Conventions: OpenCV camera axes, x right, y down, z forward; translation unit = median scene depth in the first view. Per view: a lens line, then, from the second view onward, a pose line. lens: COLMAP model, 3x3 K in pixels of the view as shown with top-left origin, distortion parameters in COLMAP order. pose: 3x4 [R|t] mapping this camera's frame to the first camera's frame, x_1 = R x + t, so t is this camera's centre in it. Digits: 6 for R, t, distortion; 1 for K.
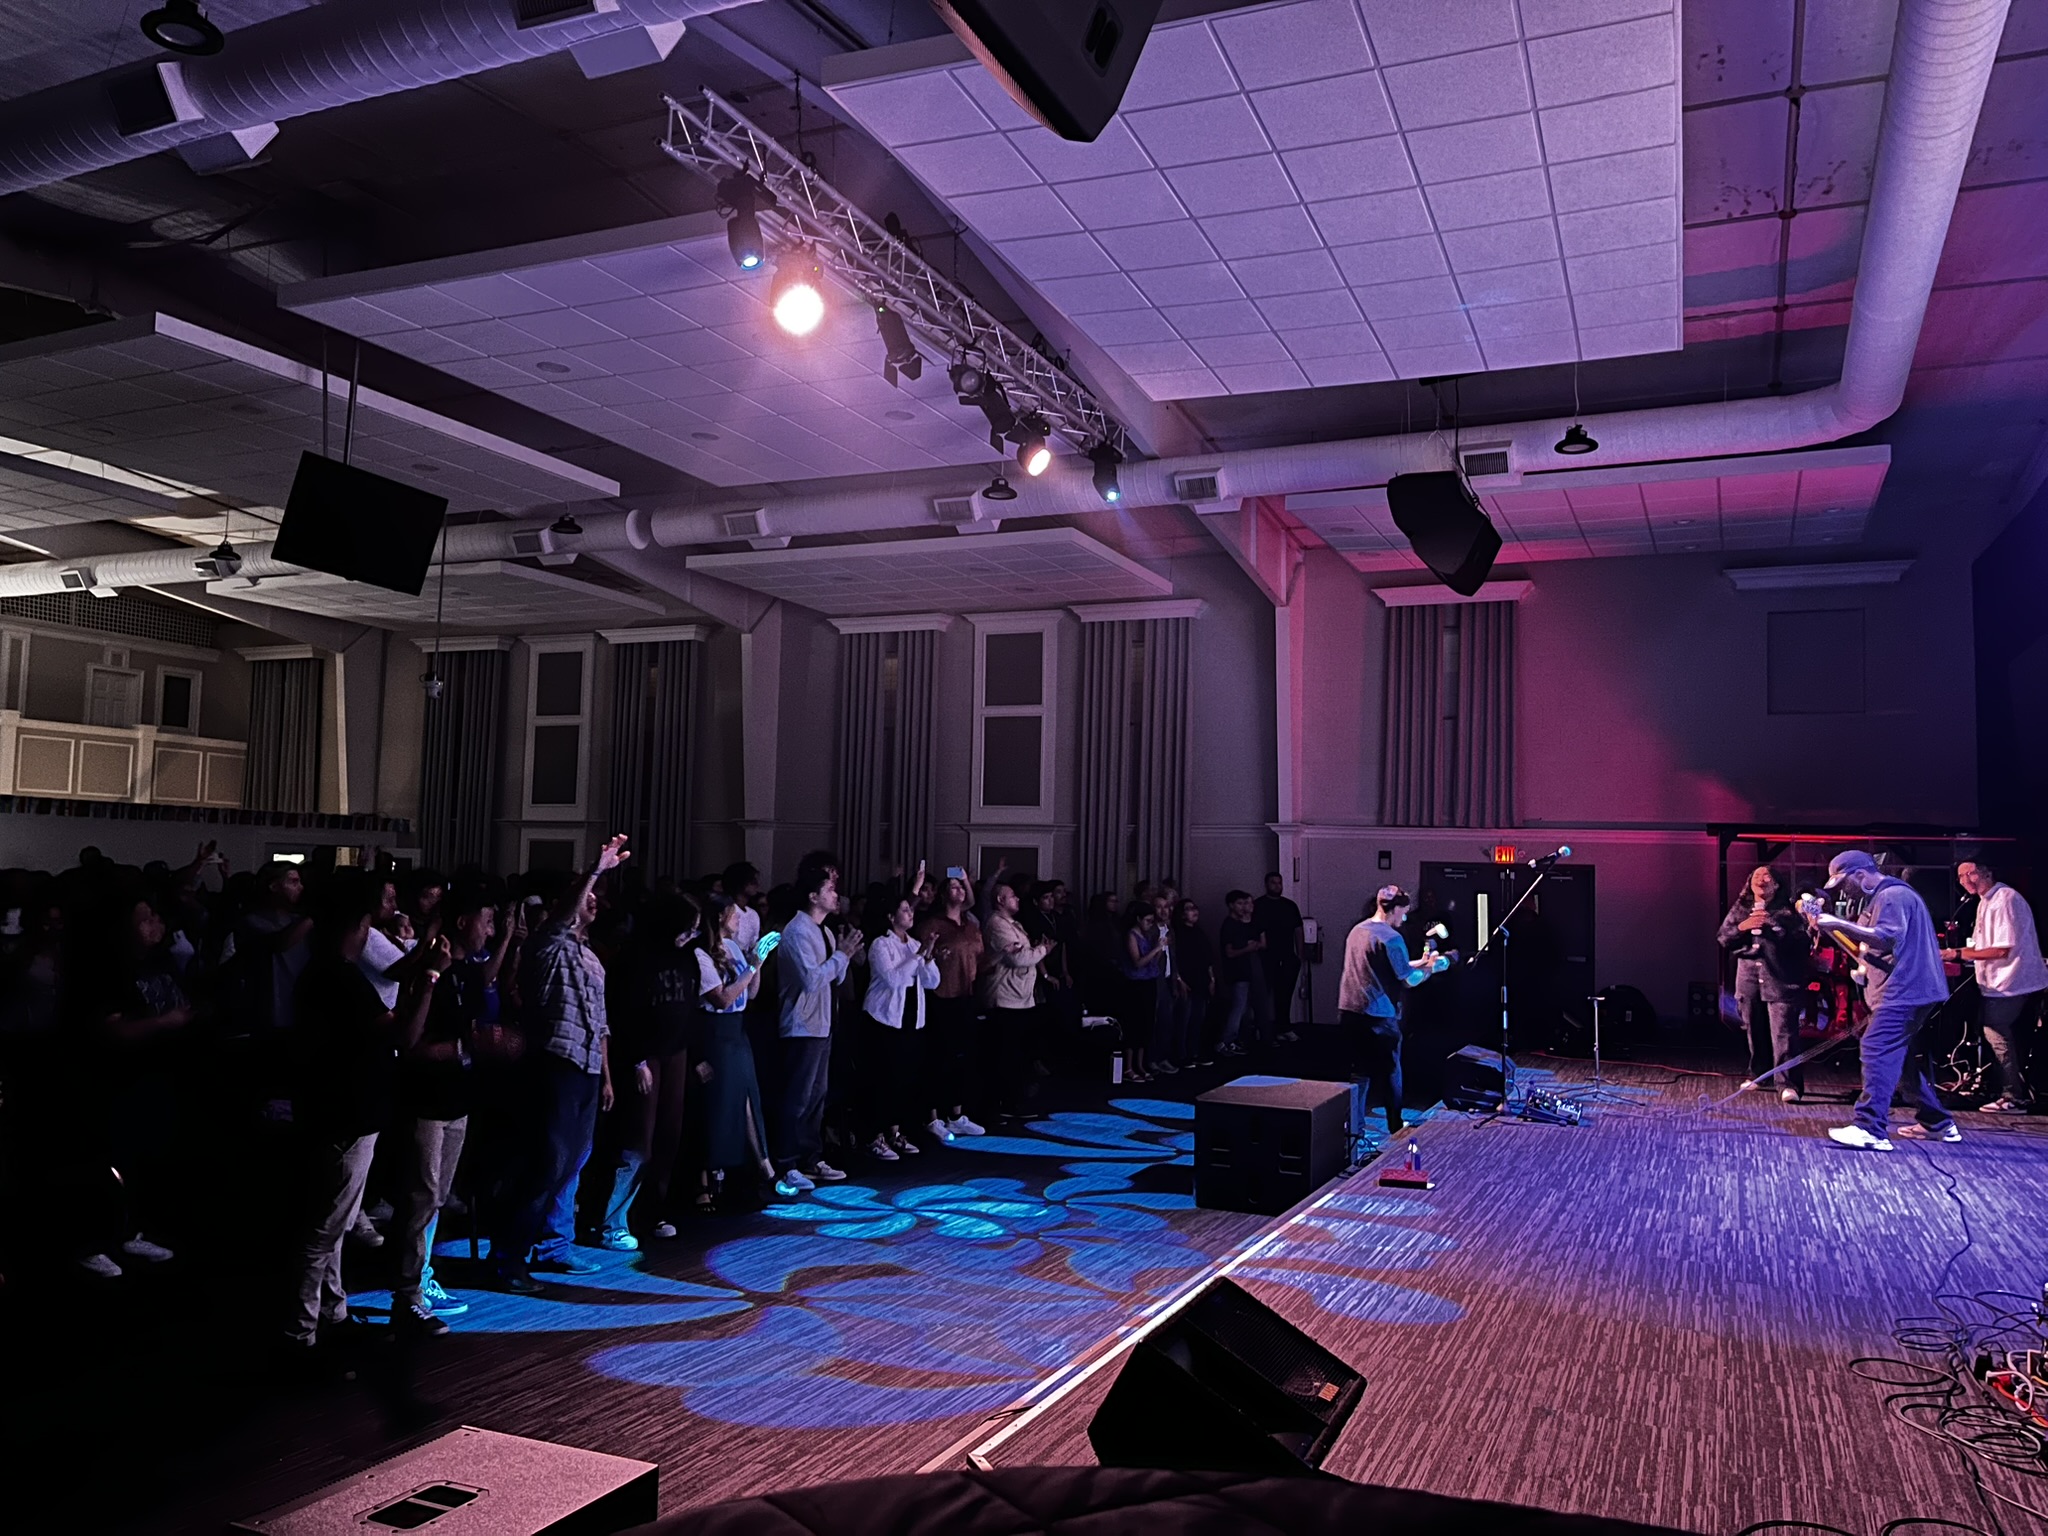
lens RADIAL K [[1558.8, 0, 1022.3], [0, 1558.8, 785.1], [0, 0, 1]] dist [0.061857, -0.061211]
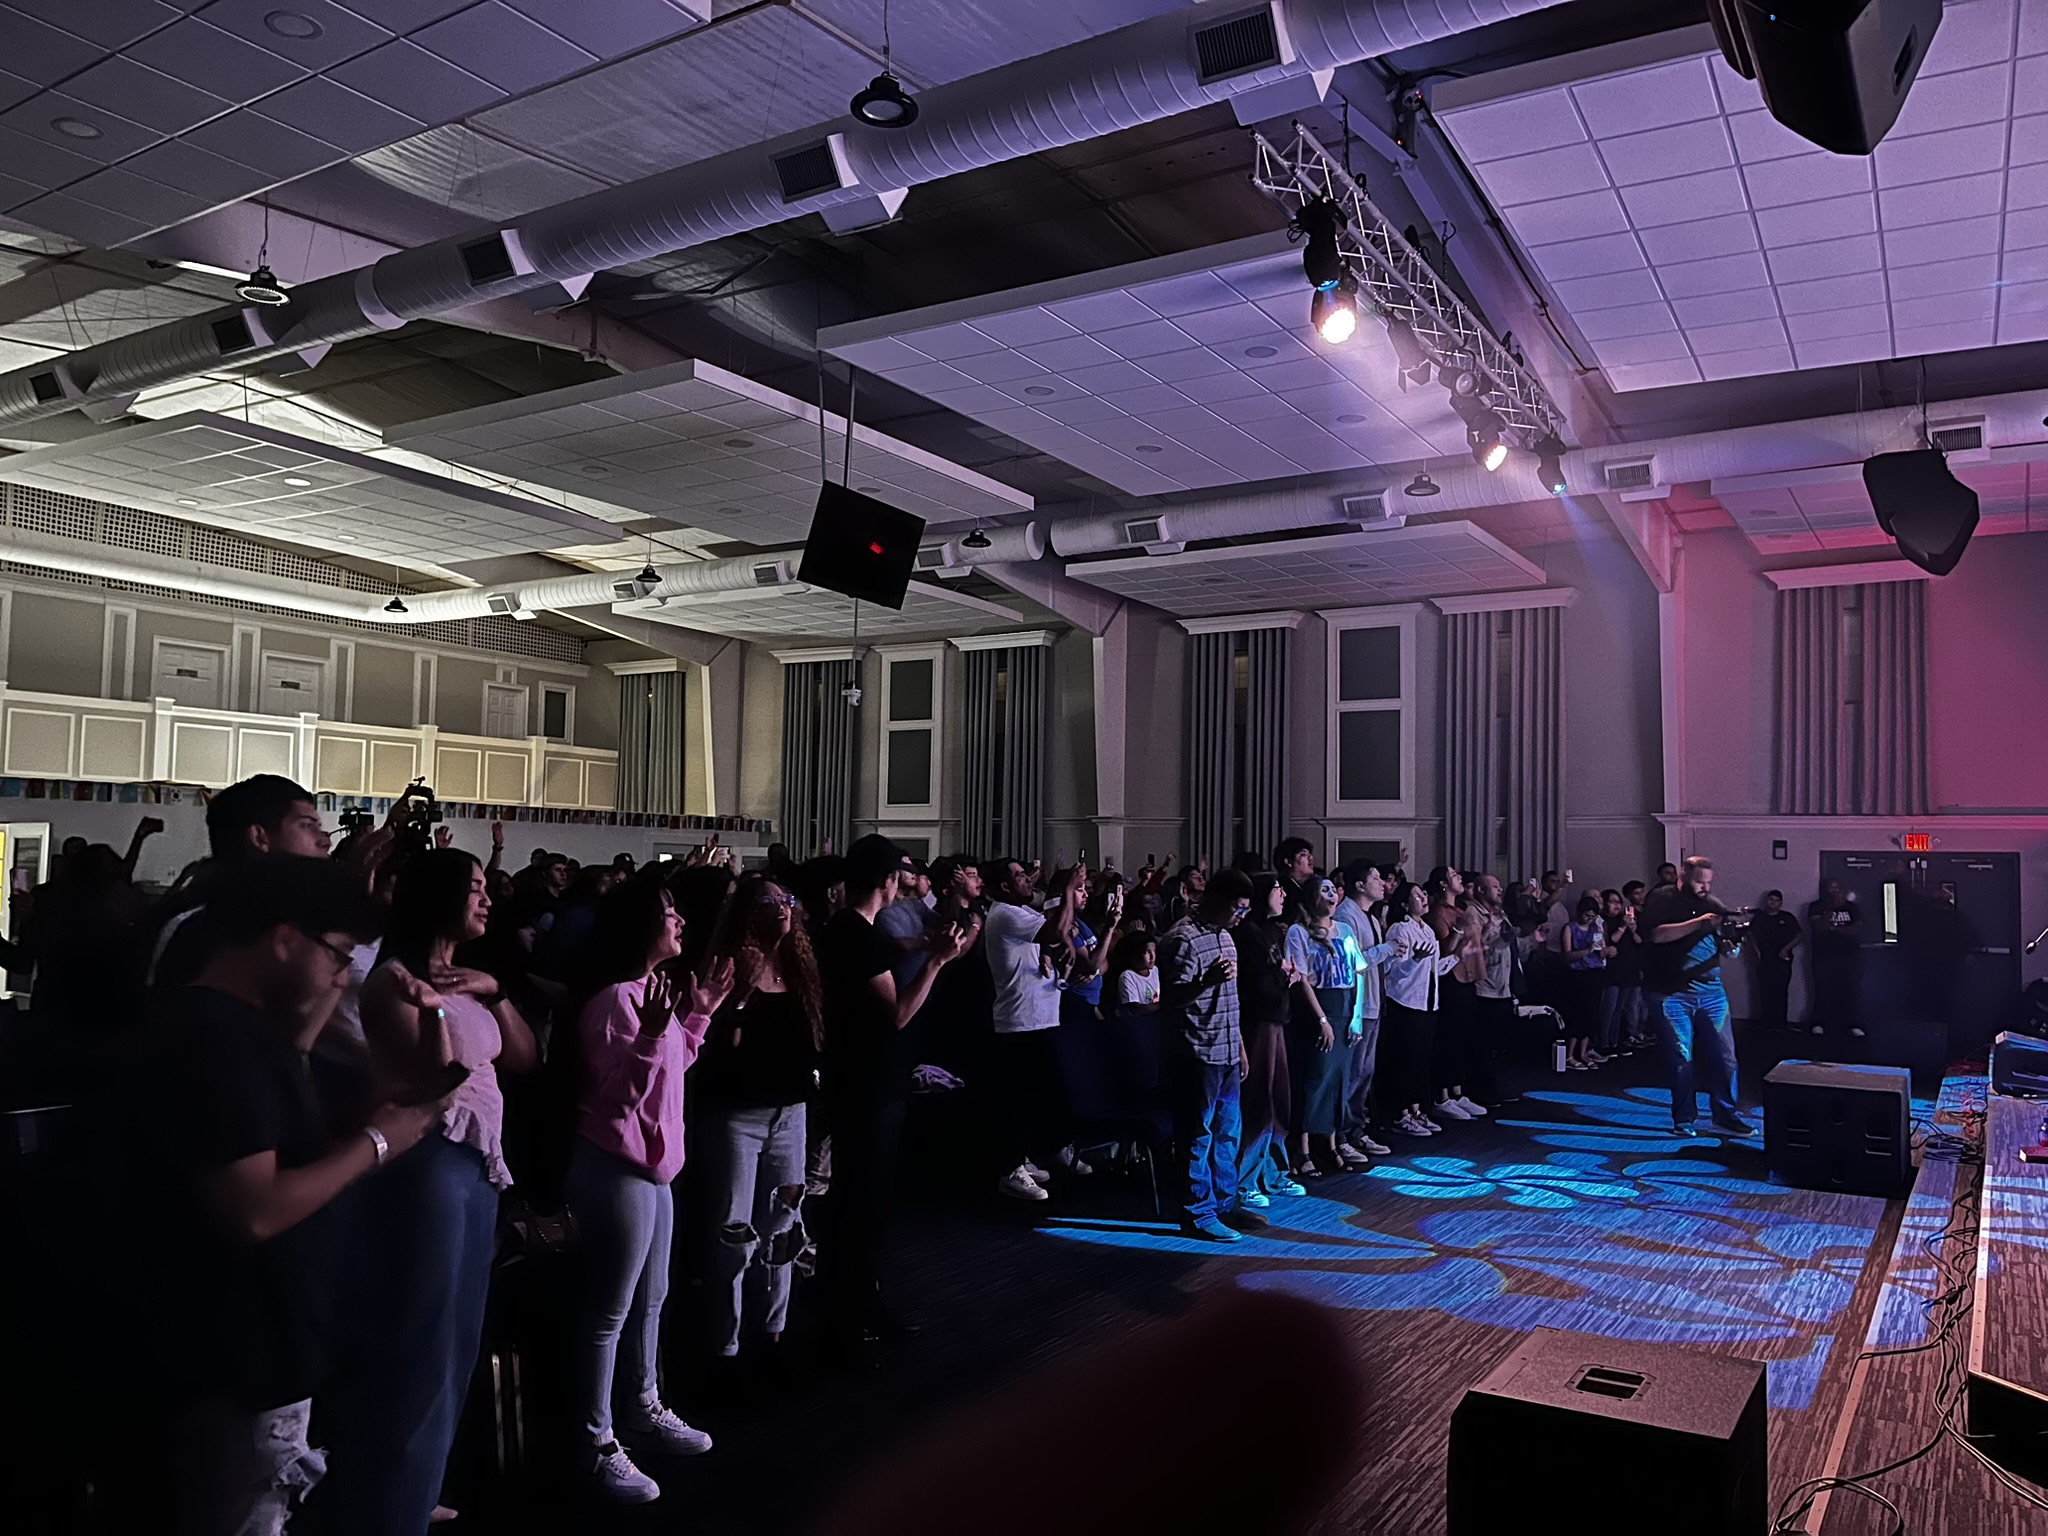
lens RADIAL K [[1558.8, 0, 1029.1], [0, 1558.8, 810.1], [0, 0, 1]] dist [0.061857, -0.061211]
pose [[0.991322, -0.012738, -0.130838, -0.103766], [0.014968, 0.999759, 0.016072, 0.000423], [0.130602, -0.017891, 0.991274, -0.034928]]
